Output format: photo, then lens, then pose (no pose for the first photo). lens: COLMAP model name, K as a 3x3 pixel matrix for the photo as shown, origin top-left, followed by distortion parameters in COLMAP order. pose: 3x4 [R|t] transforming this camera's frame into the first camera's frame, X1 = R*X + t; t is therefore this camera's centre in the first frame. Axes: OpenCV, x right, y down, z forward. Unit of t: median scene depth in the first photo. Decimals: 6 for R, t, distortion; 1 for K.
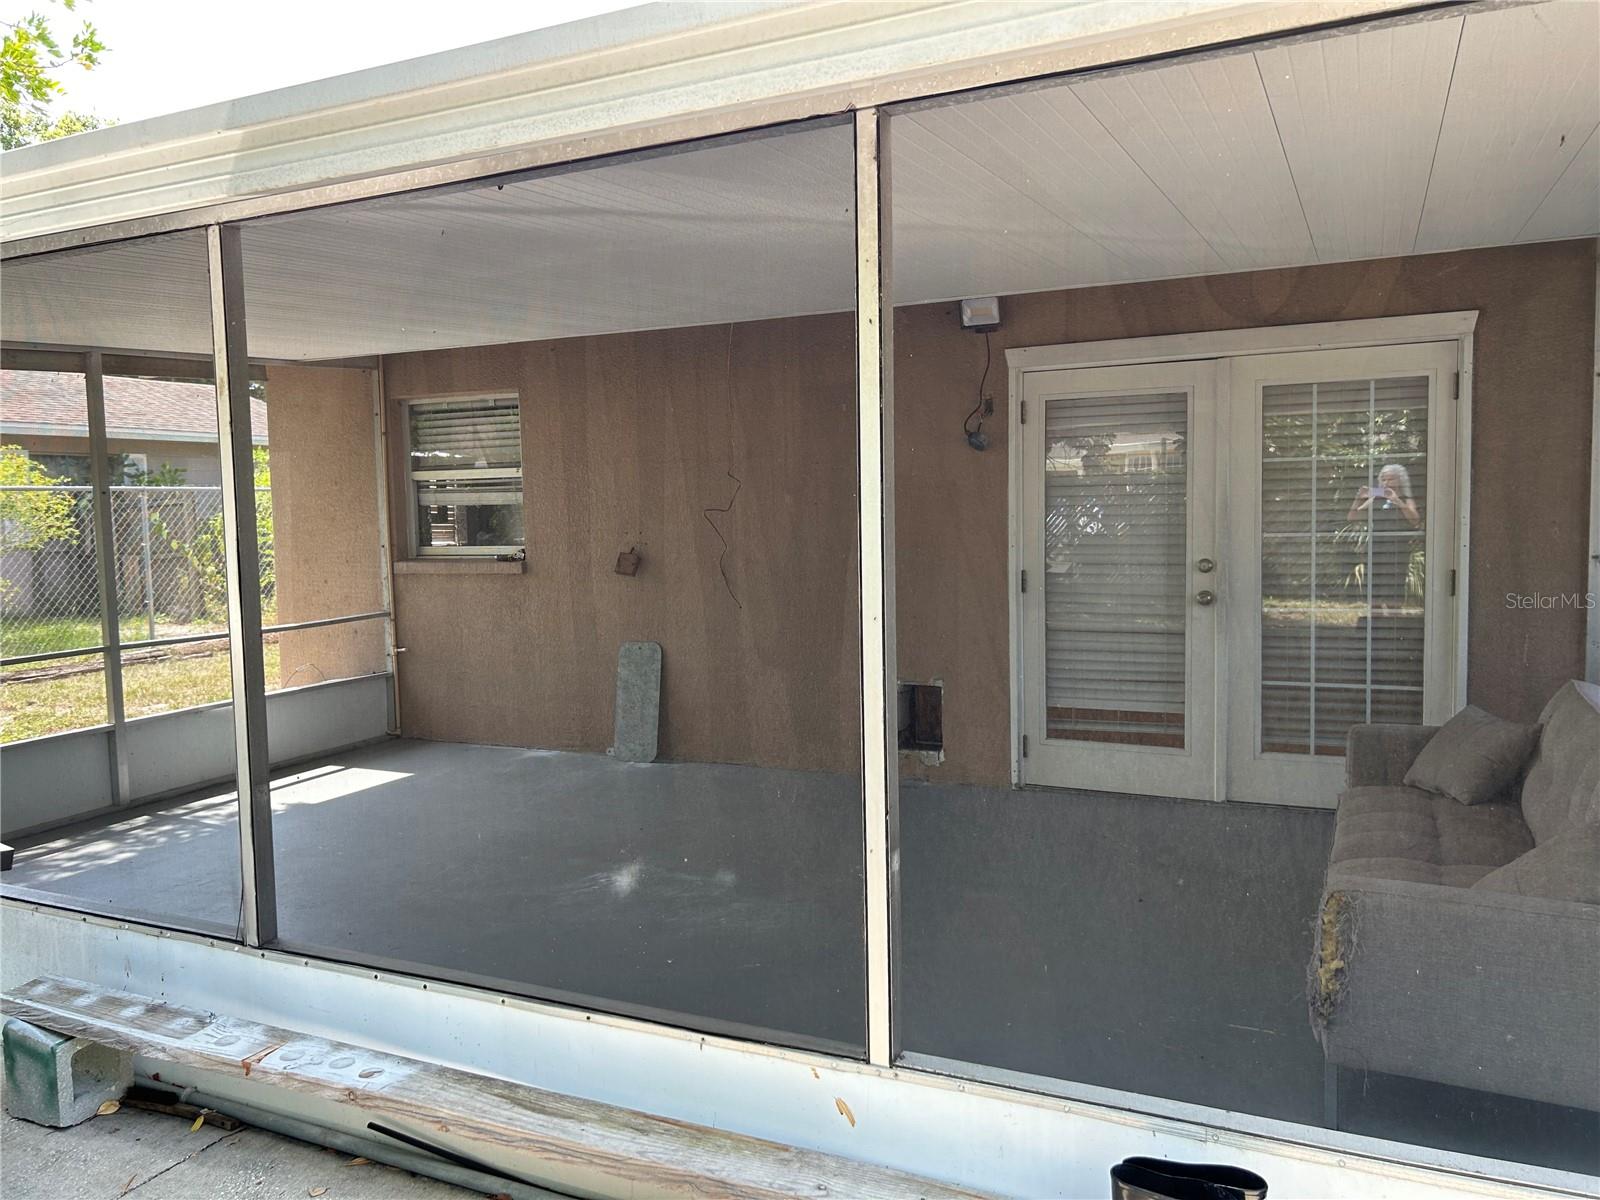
lens RADIAL K [[1212.1, 0, 804.7], [0, 1212.1, 593.6], [0, 0, 1]] dist [0.075208, -0.096492]
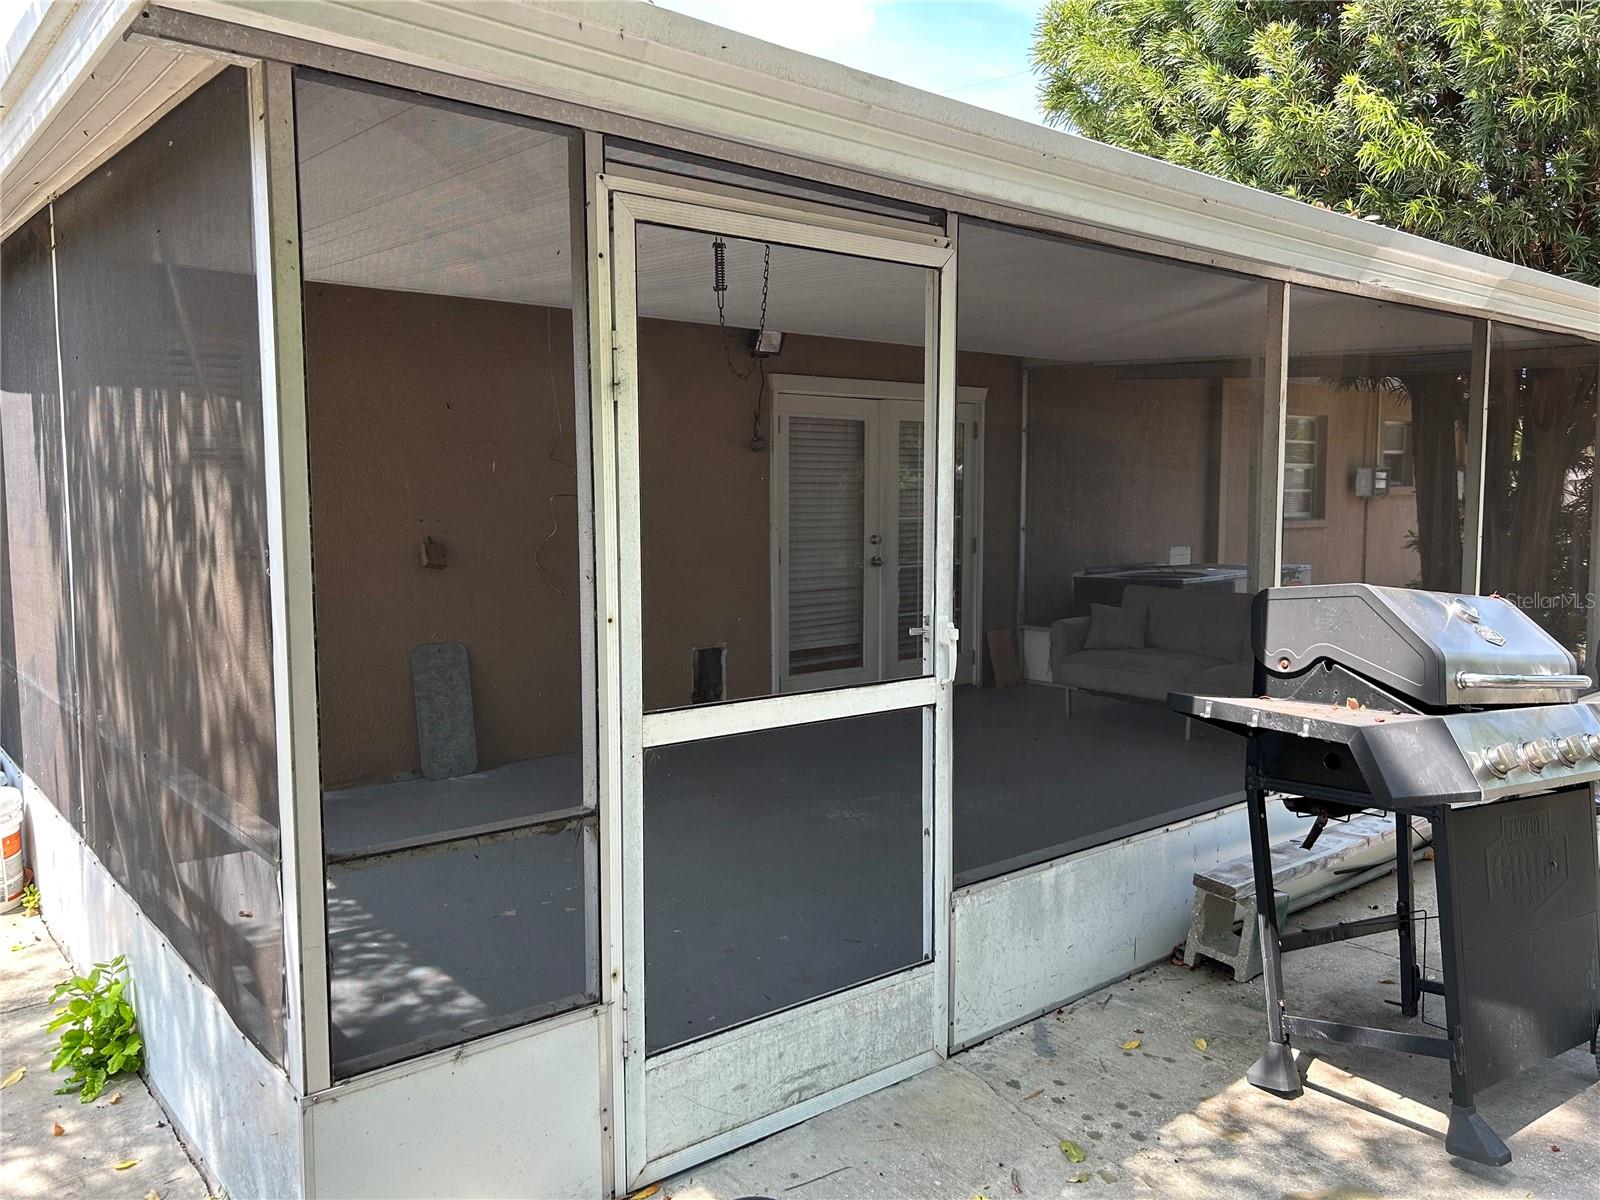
lens RADIAL K [[1212.1, 0, 804.7], [0, 1212.1, 593.6], [0, 0, 1]] dist [0.075208, -0.096492]
pose [[0.423975, -0.063901, 0.903417, -0.995626], [0.055801, 0.997456, 0.044365, -0.026607], [-0.903953, 0.031602, 0.426462, 0.441606]]
